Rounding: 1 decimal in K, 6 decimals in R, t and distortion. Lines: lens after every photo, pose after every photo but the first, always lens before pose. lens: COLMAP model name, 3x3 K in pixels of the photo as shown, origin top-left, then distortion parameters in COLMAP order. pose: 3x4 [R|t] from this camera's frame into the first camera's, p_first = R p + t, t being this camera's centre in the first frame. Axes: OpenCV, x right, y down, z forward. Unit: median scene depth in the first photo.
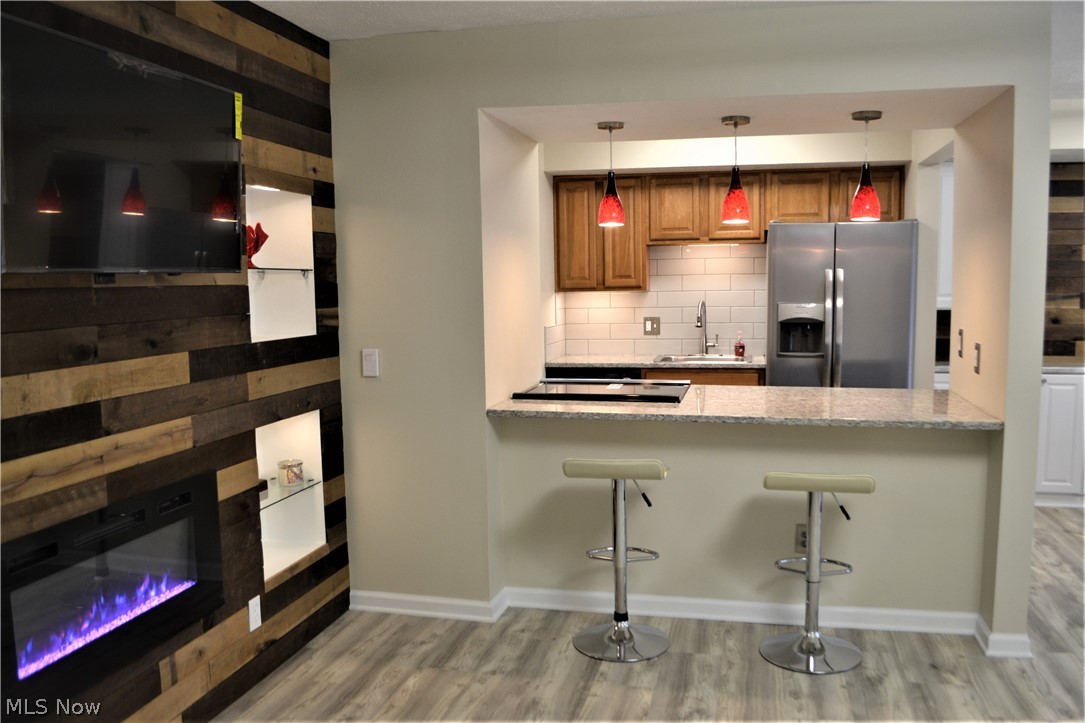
lens RADIAL K [[889.6, 0, 546.7], [0, 889.6, 378.6], [0, 0, 1]] dist [-0.078000, -0.009091]
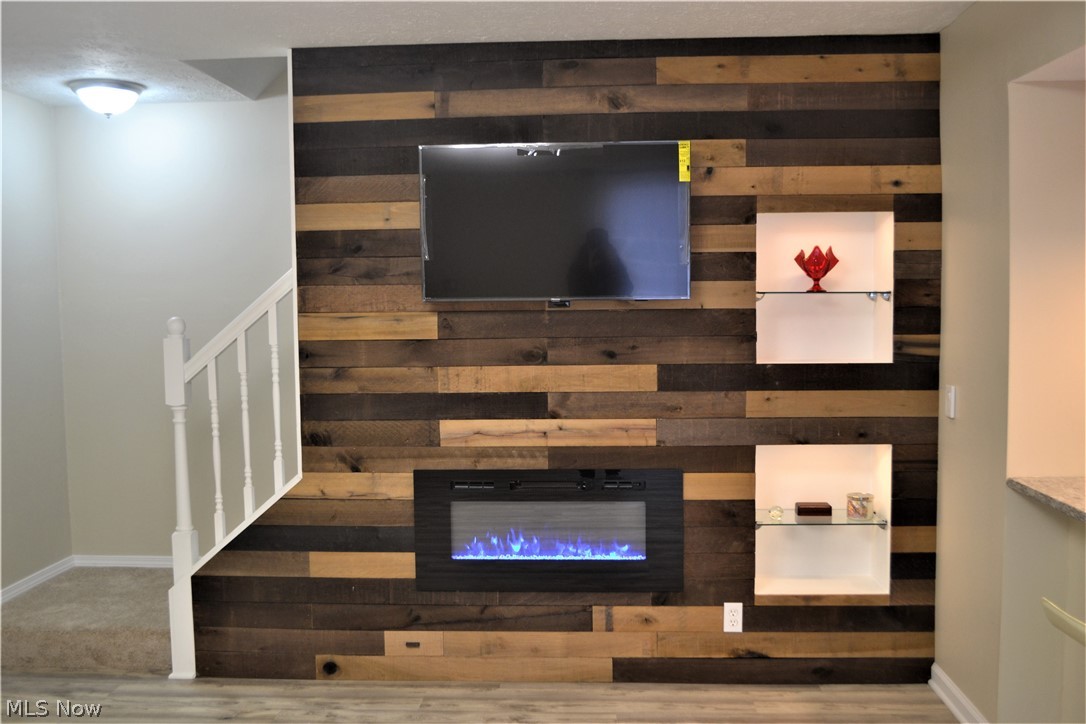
lens RADIAL K [[1044.5, 0, 544.7], [0, 1044.5, 373.5], [0, 0, 1]] dist [-0.065818, 0.000000]
pose [[0.169048, 0.077983, -0.982518, 0.822915], [-0.097898, 0.993264, 0.061992, -0.078916], [0.980734, 0.085707, 0.175544, 0.520521]]
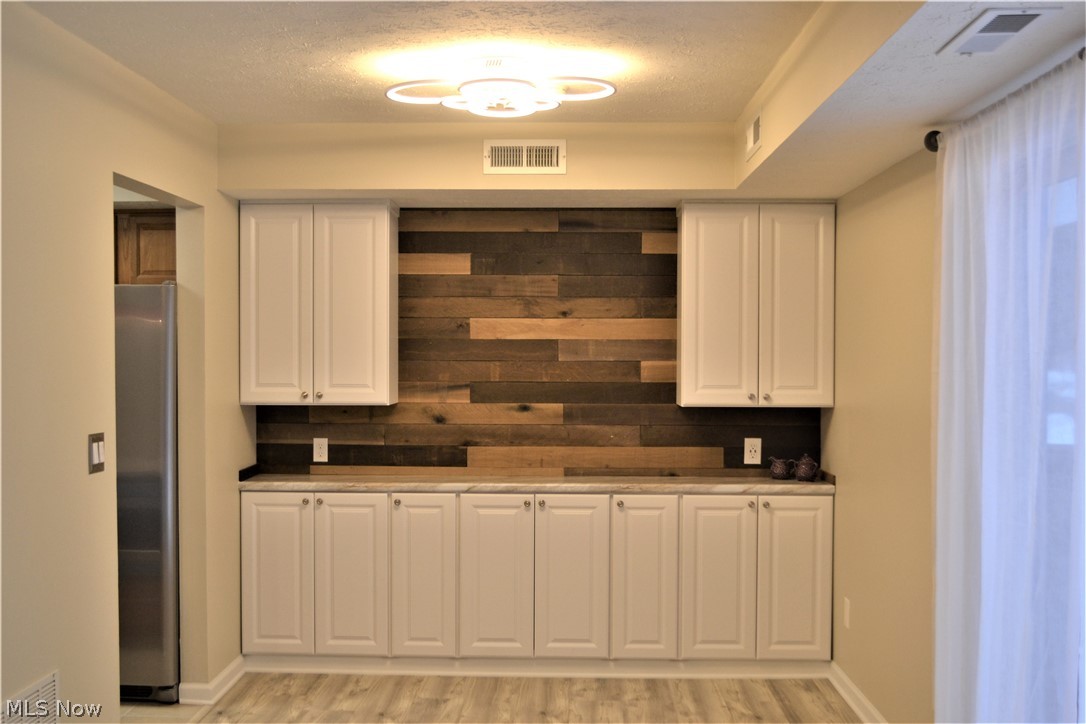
lens RADIAL K [[1145.9, 0, 532.6], [0, 1145.9, 381.0], [0, 0, 1]] dist [-0.050684, 0.000000]
pose [[0.980566, 0.010138, 0.195930, 0.829751], [0.006297, 0.996523, -0.083079, -0.030753], [-0.196091, 0.082698, 0.977092, 0.033517]]
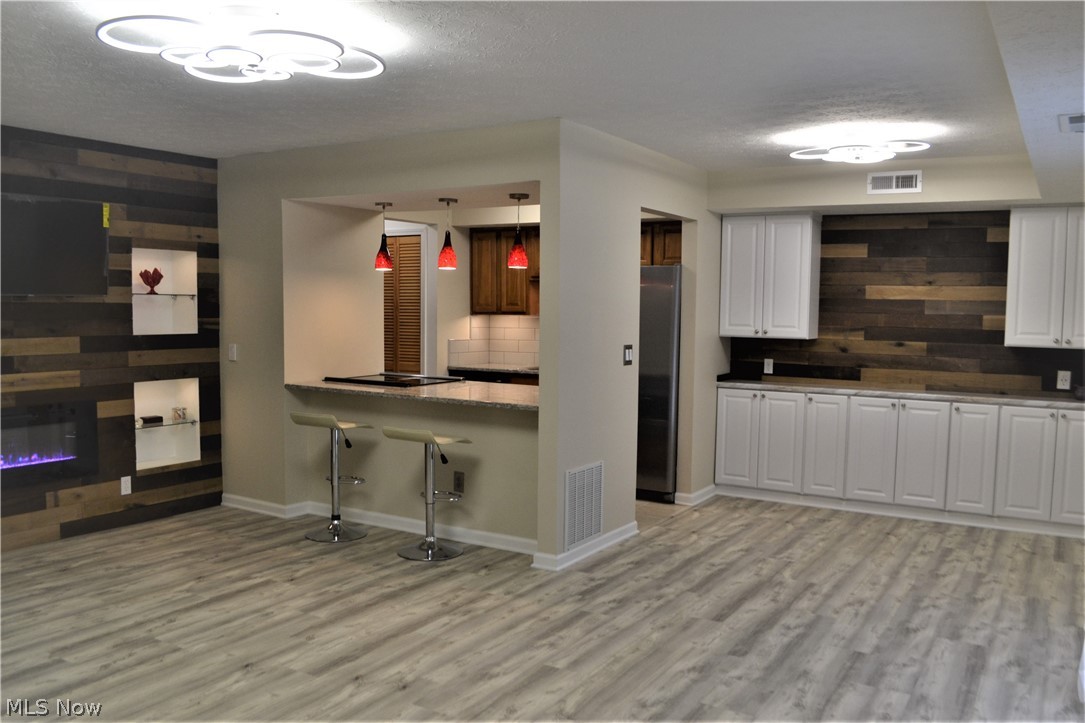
lens RADIAL K [[889.6, 0, 555.1], [0, 889.6, 379.0], [0, 0, 1]] dist [-0.078000, -0.009091]
pose [[0.952982, 0.051051, -0.298695, 1.007115], [-0.059327, 0.998063, -0.018698, 0.031126], [0.297162, 0.035540, 0.954165, -0.440924]]
